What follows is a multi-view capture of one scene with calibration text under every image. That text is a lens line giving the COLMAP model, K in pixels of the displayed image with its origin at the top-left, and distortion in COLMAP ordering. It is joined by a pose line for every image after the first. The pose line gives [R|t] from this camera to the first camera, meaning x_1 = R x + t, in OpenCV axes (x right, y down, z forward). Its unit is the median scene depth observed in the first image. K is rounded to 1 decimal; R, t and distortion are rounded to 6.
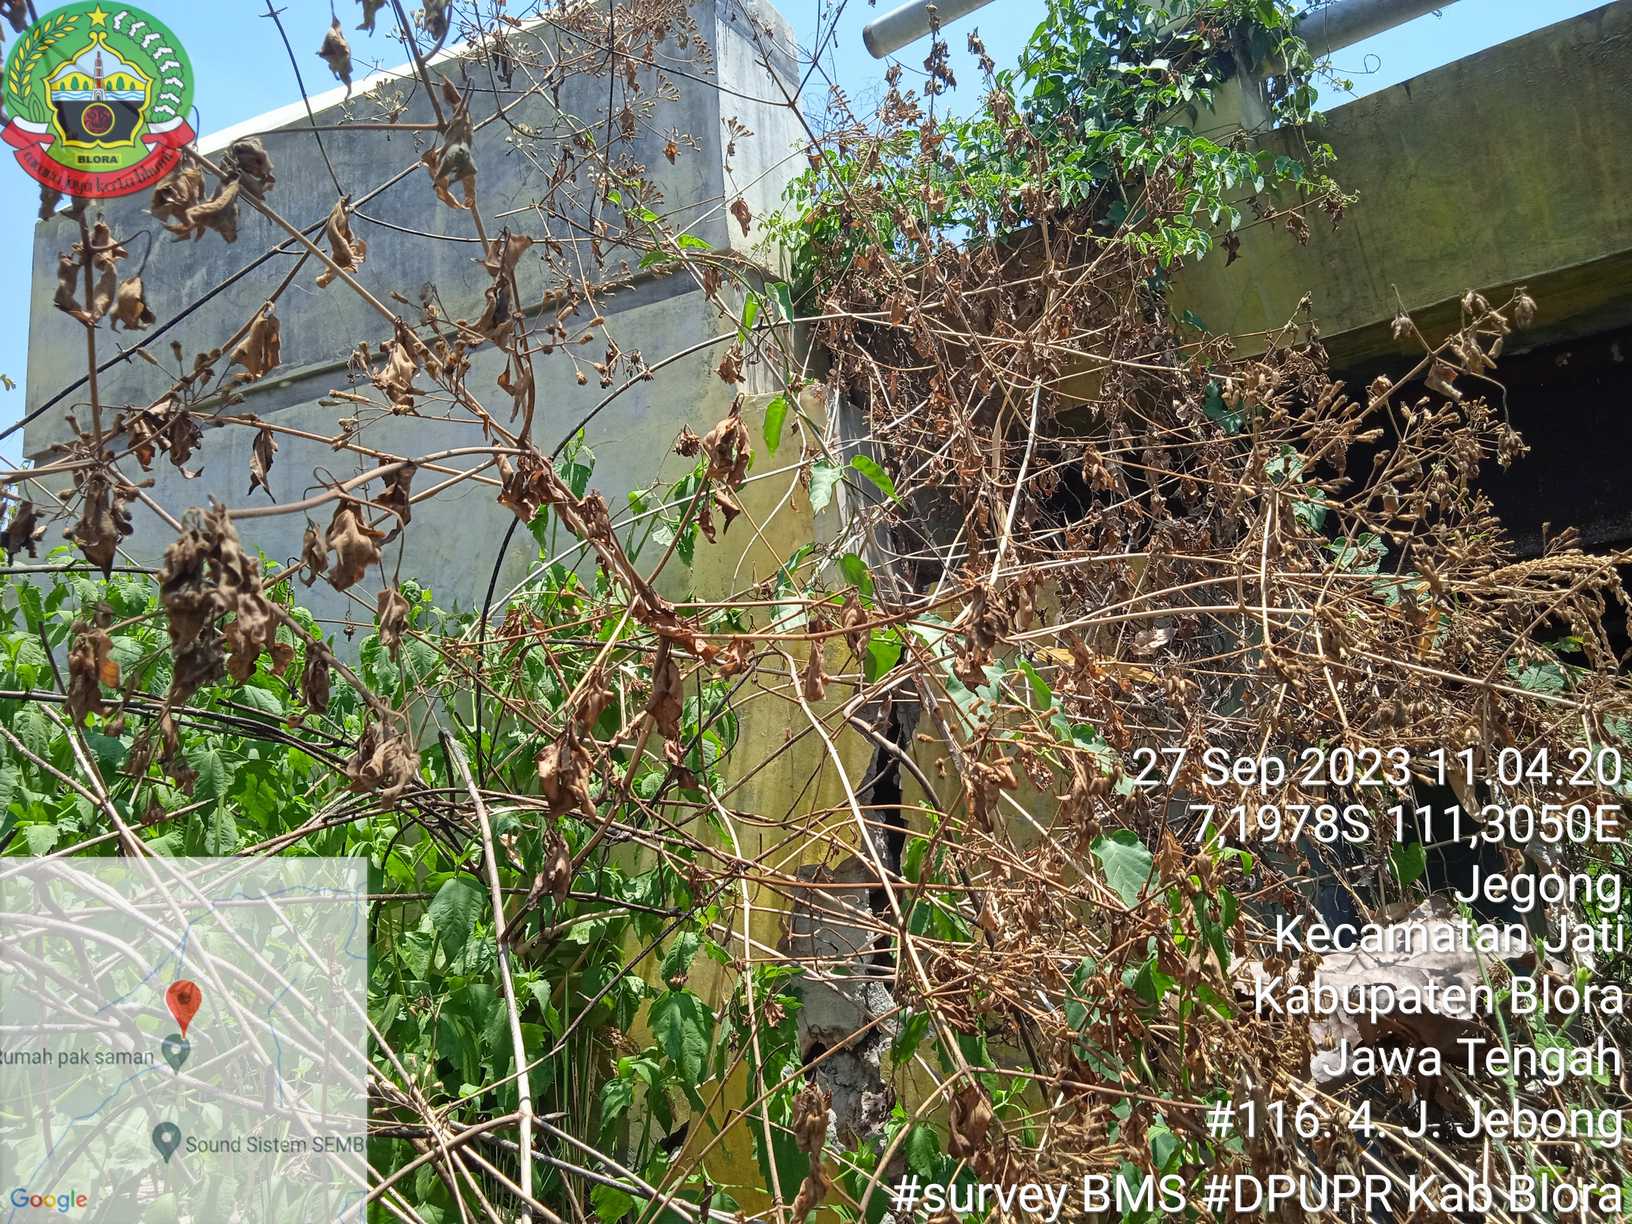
lens RADIAL K [[1336.5, 0, 815.9], [0, 1336.5, 602.9], [0, 0, 1]] dist [0.033659, -0.021892]
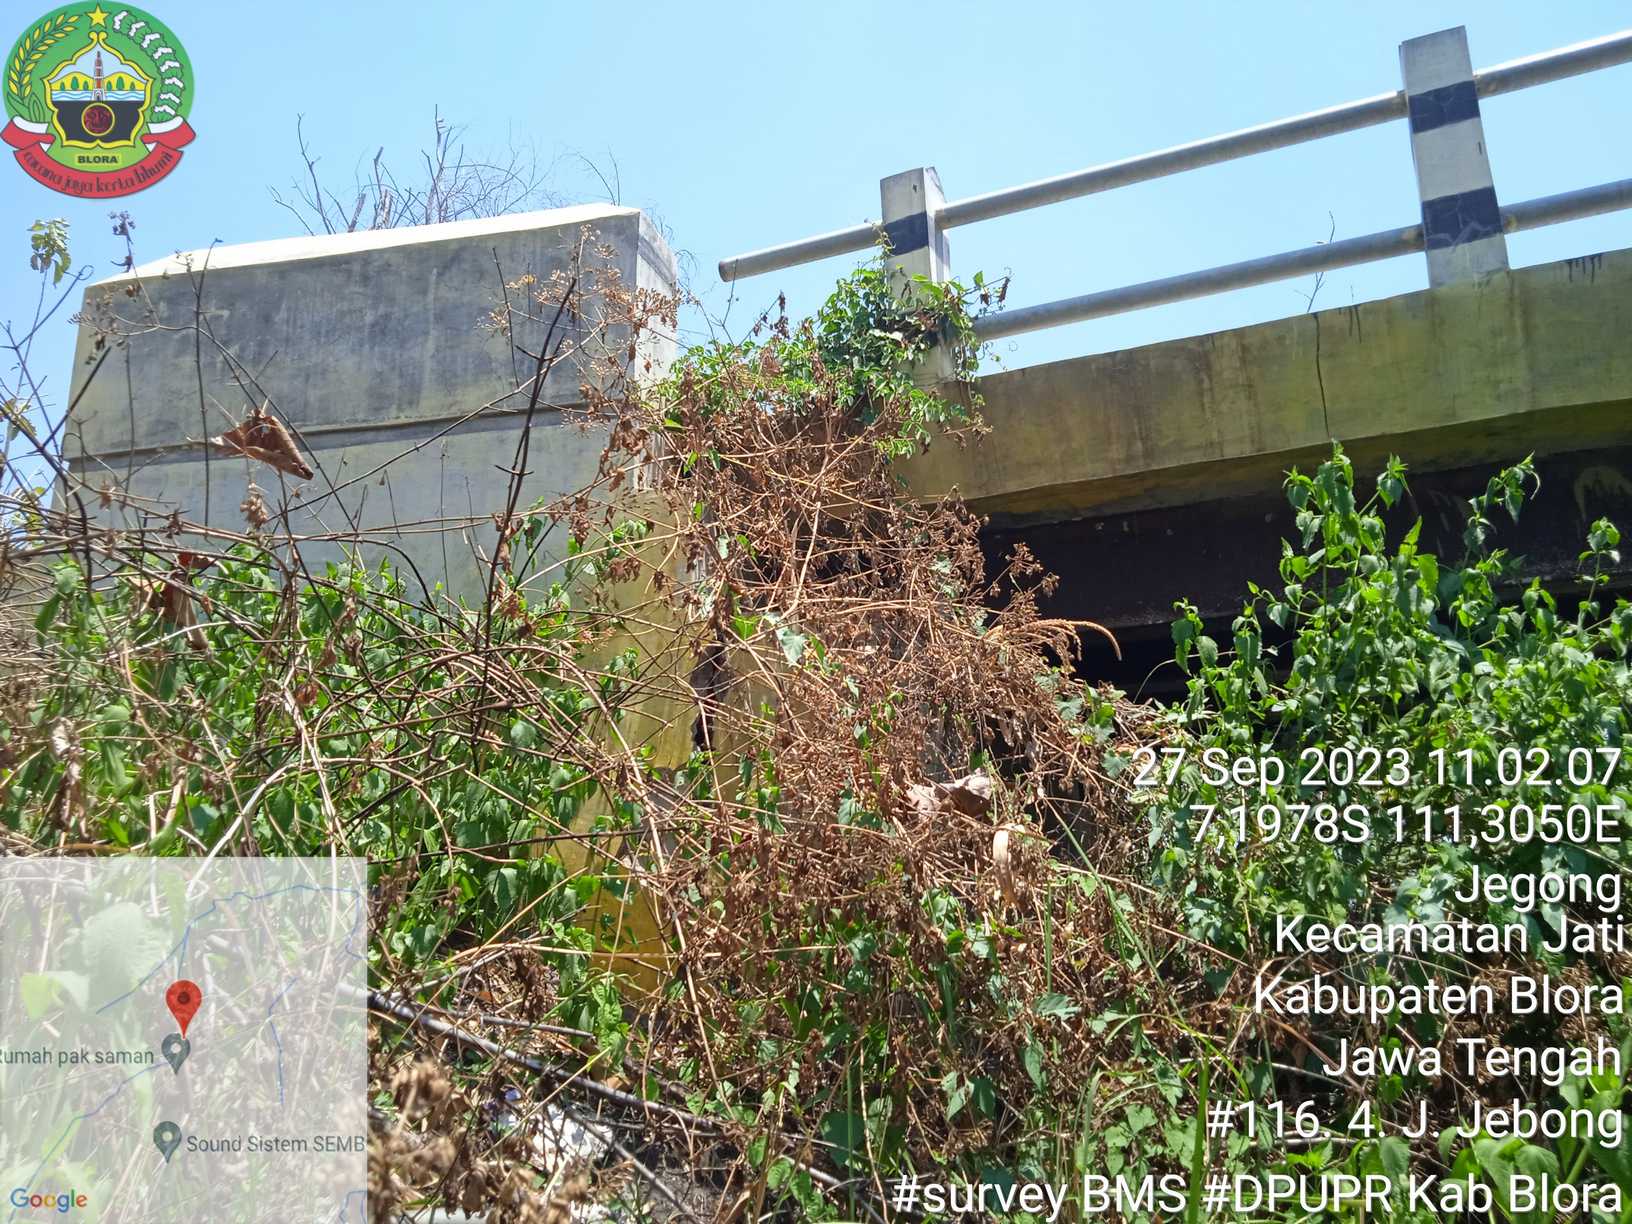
lens RADIAL K [[1336.5, 0, 815.9], [0, 1336.5, 602.9], [0, 0, 1]] dist [0.033659, -0.021892]
pose [[0.970182, 0.107759, 0.217106, -0.198907], [-0.095282, 0.993181, -0.067172, 0.082035], [-0.222864, 0.044482, 0.973834, -0.698679]]
